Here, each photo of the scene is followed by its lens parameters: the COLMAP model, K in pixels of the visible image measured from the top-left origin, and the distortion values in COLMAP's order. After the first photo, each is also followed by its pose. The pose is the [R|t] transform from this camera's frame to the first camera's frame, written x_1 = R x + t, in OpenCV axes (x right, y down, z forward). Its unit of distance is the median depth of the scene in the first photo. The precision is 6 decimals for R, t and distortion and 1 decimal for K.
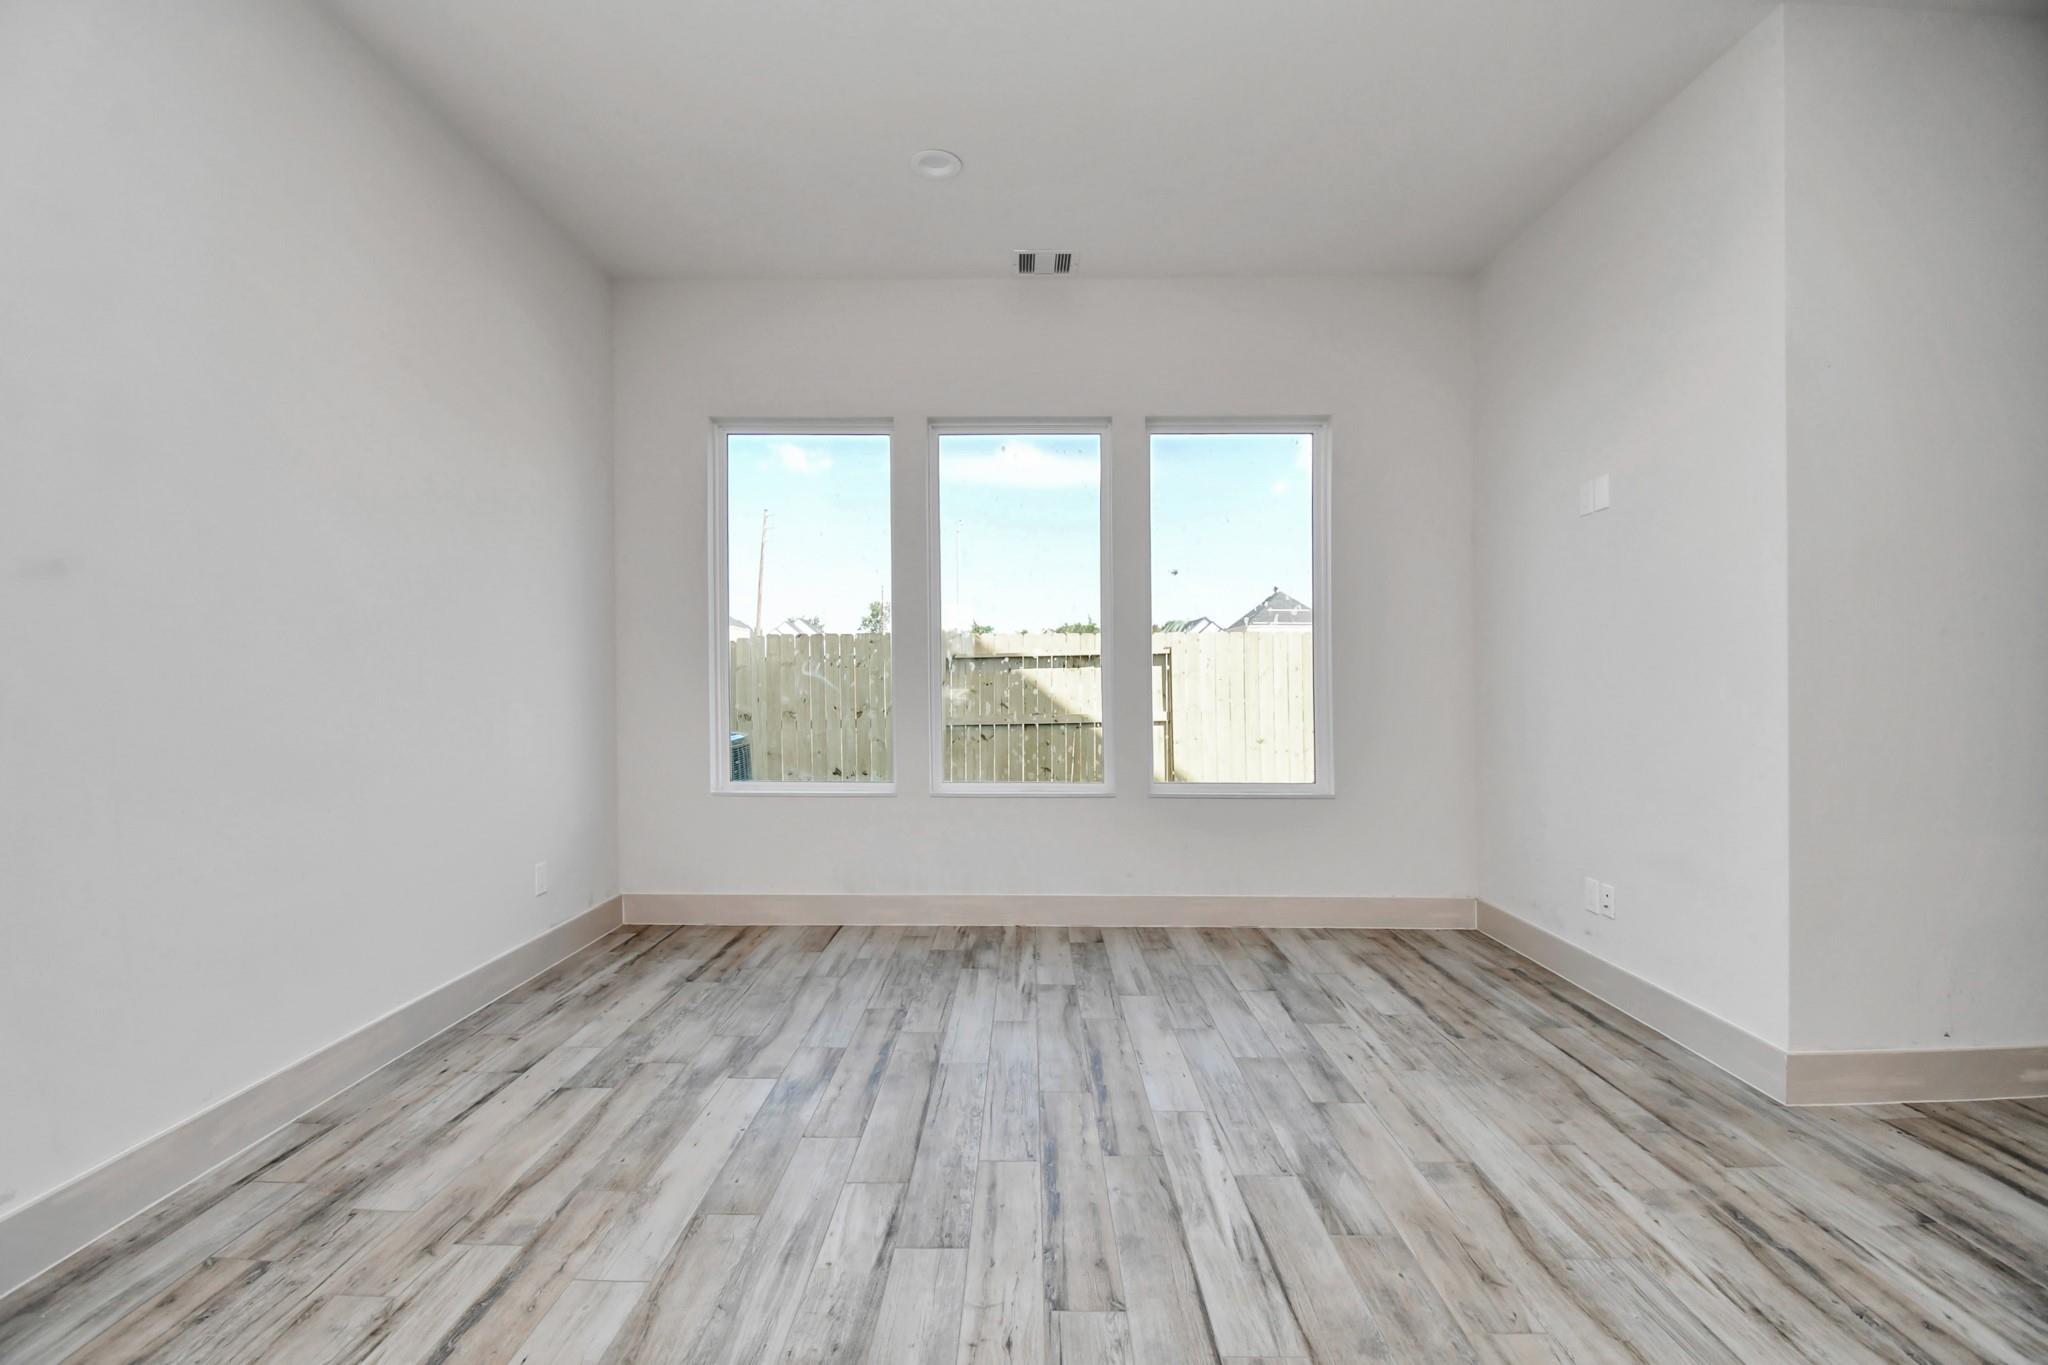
lens RADIAL K [[914.1, 0, 1024.0], [0, 914.1, 682.5], [0, 0, 1]] dist [0.010333, -0.023909]
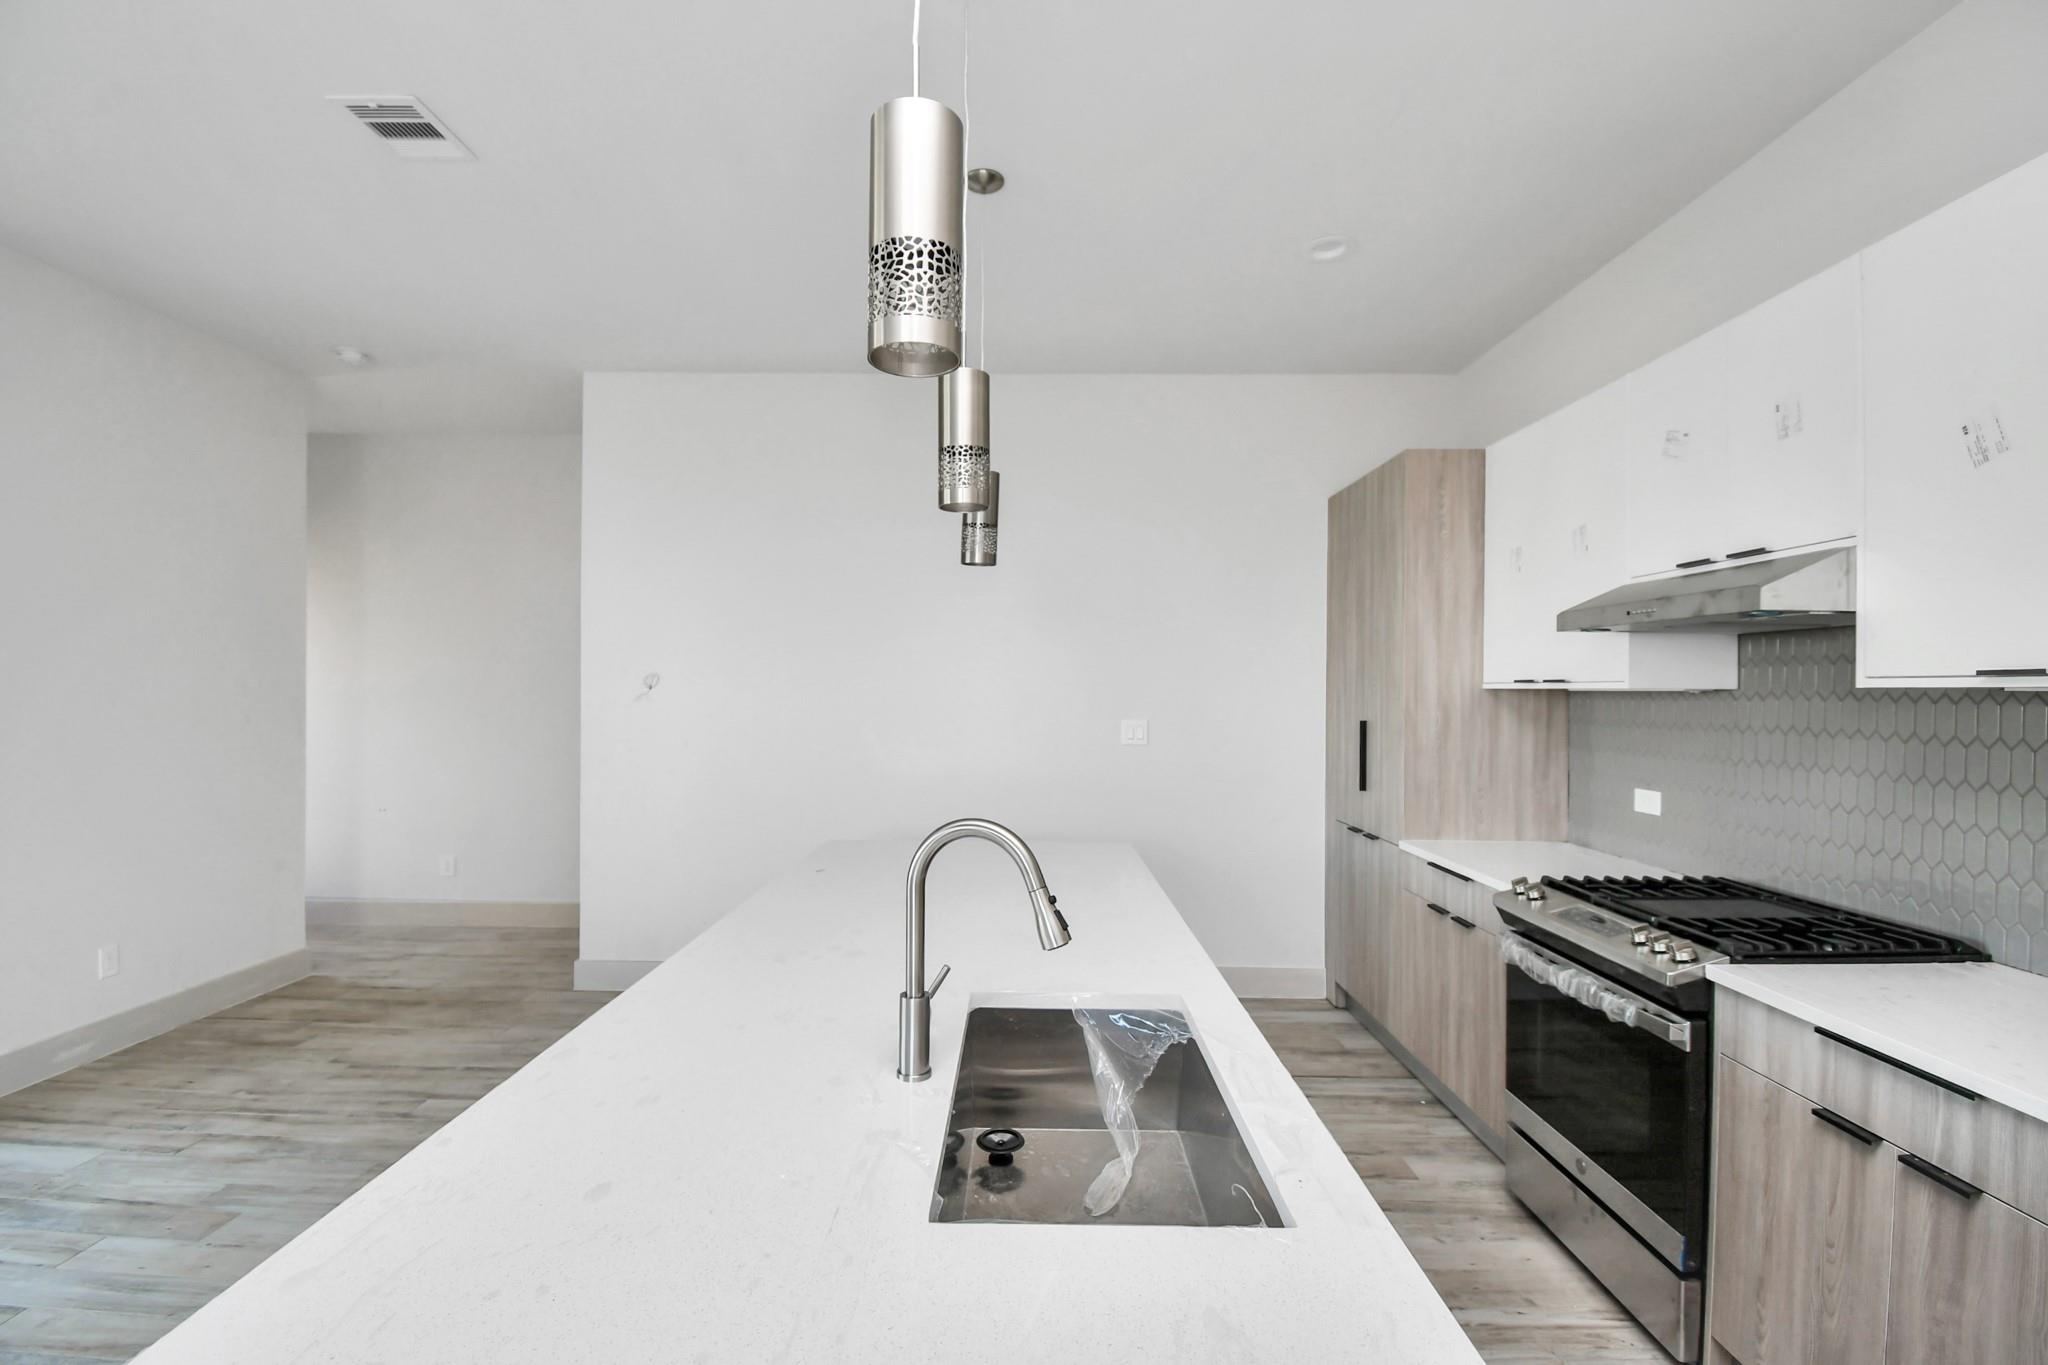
lens RADIAL K [[918.9, 0, 1018.4], [0, 918.9, 692.1], [0, 0, 1]] dist [0.015795, -0.023233]
pose [[0.008856, -0.013122, 0.999875, -0.199665], [-0.000748, 0.999914, 0.013129, -0.121375], [-0.999961, -0.000864, 0.008846, -0.441950]]
